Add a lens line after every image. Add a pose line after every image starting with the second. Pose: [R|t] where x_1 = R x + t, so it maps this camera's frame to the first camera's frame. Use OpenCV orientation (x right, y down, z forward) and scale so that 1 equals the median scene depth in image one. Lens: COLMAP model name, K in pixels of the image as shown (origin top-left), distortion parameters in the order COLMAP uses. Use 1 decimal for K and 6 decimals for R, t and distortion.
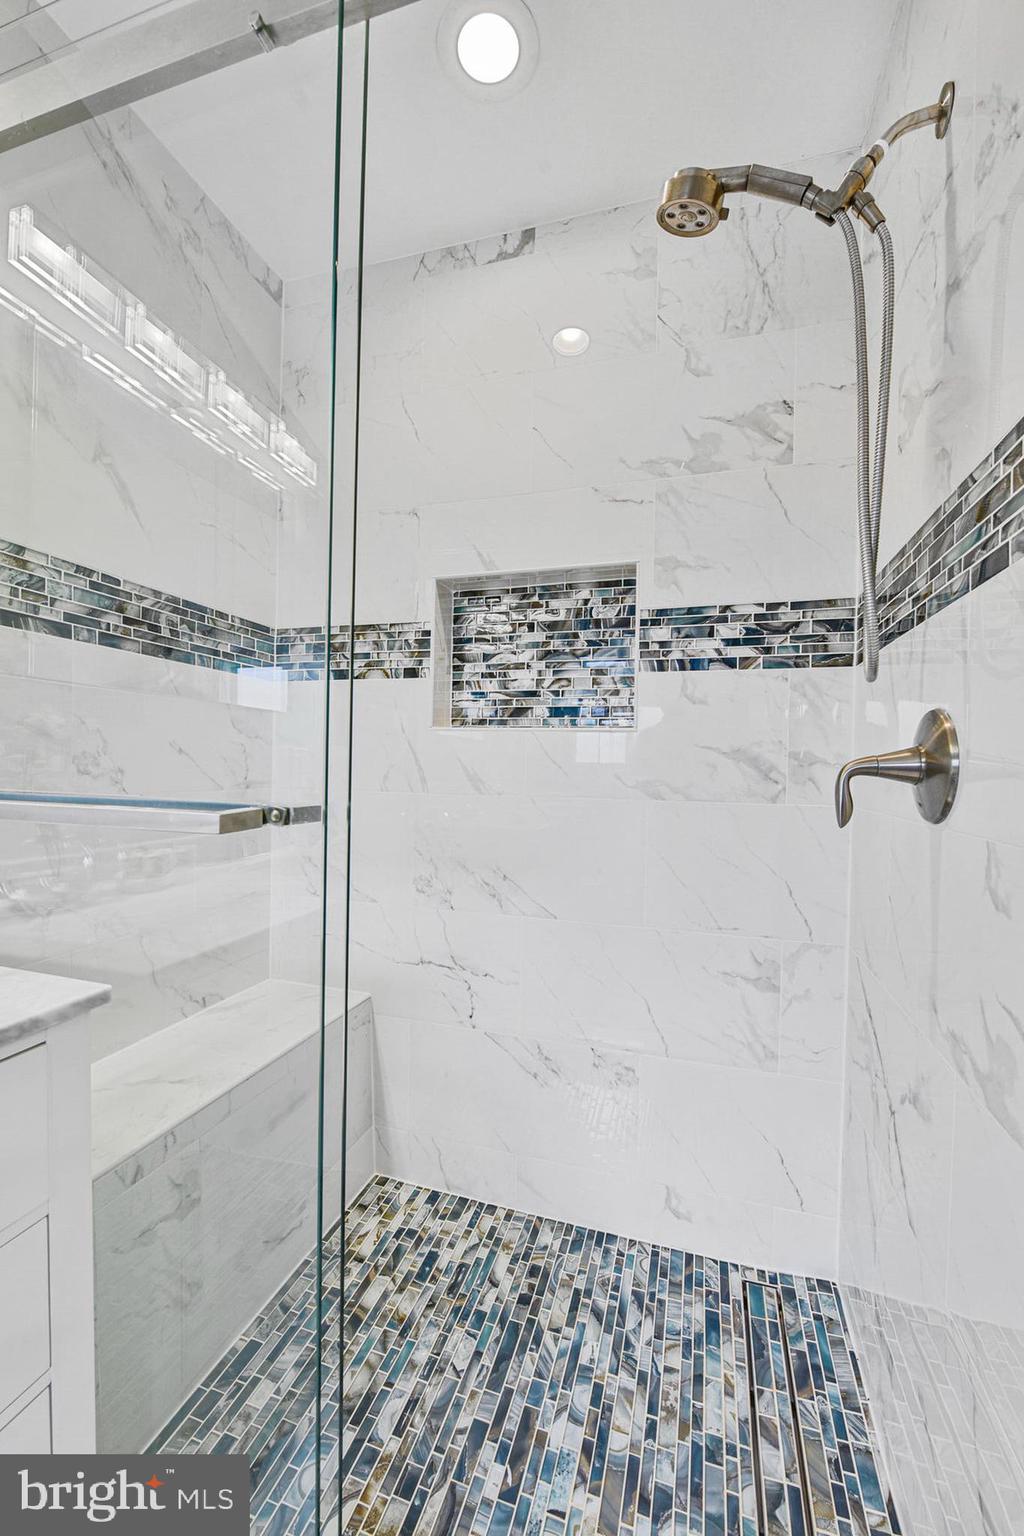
lens RADIAL K [[619.3, 0, 528.4], [0, 619.3, 758.4], [0, 0, 1]] dist [-0.036975, 0.003281]
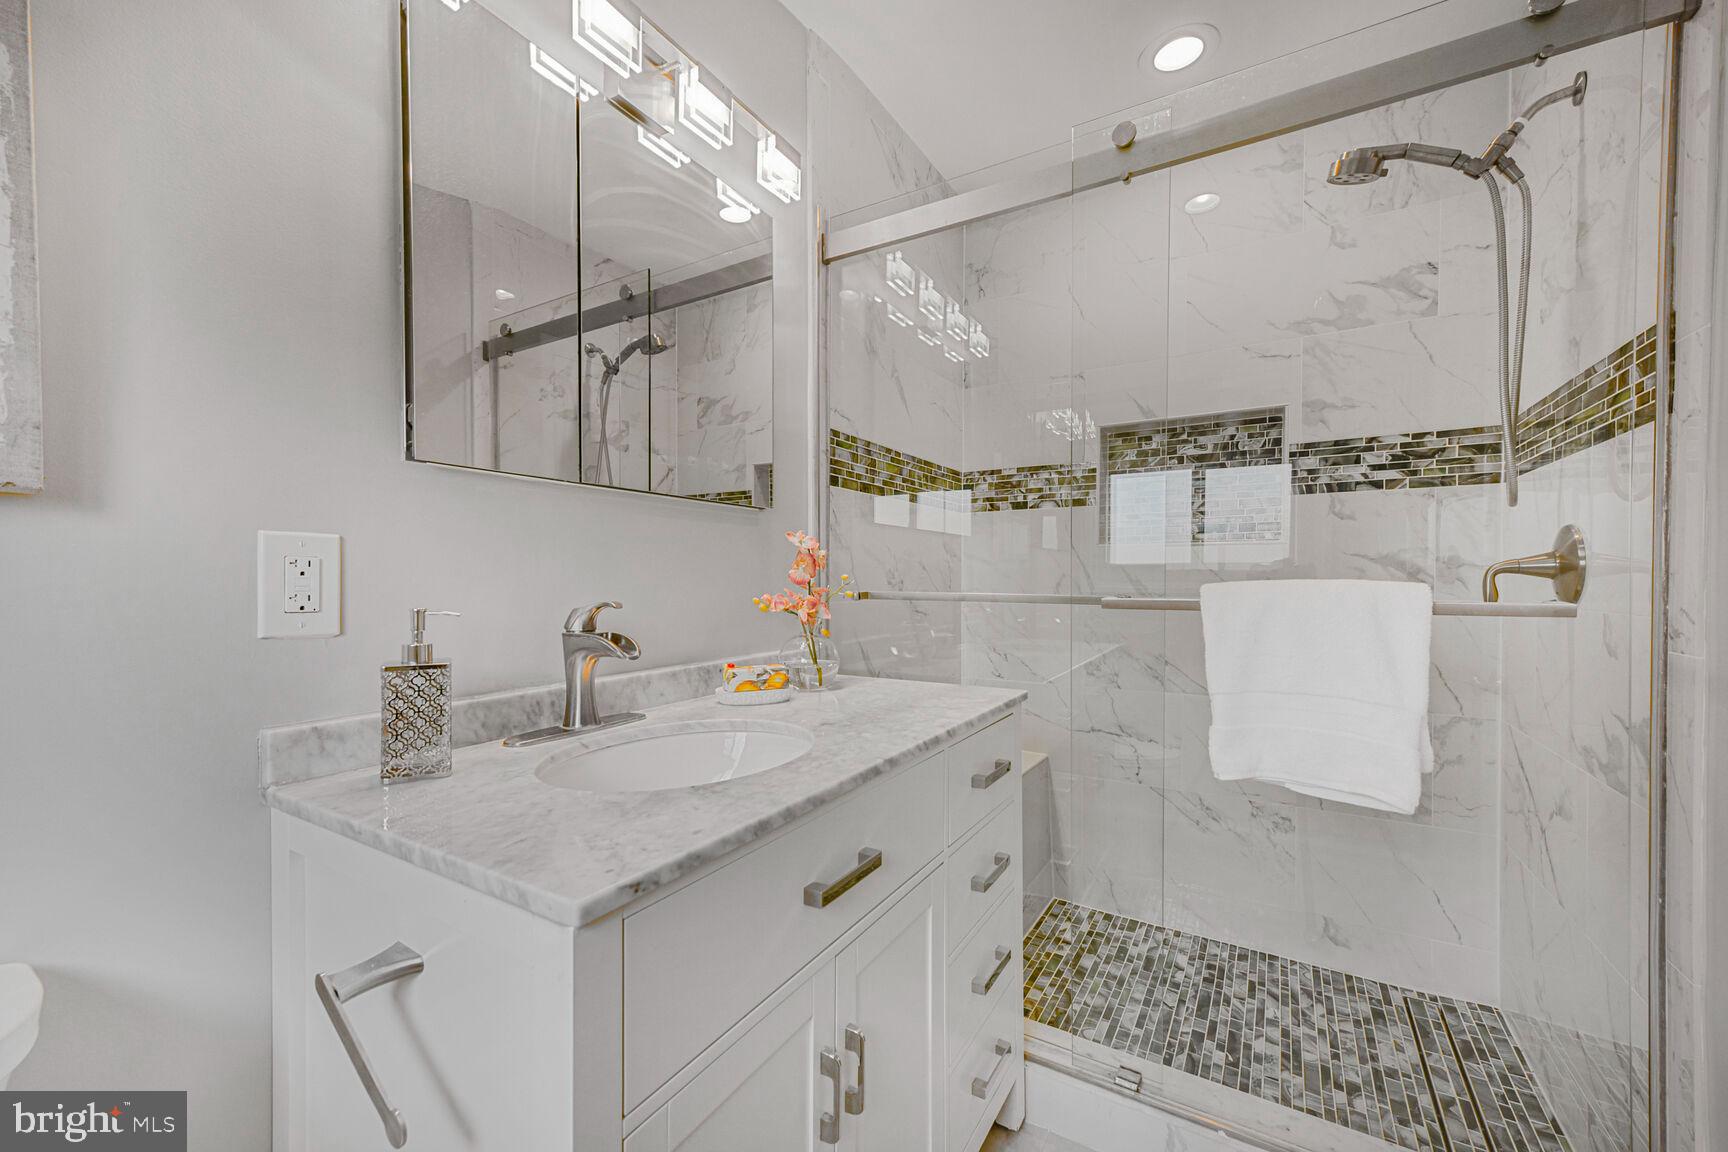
lens RADIAL K [[681.6, 0, 860.6], [0, 681.6, 576.4], [0, 0, 1]] dist [-0.010209, 0.000740]
pose [[0.959306, -0.019613, -0.281686, -0.286057], [0.021783, 0.999752, 0.004574, -0.002860], [0.281526, -0.010524, 0.959496, -0.589594]]
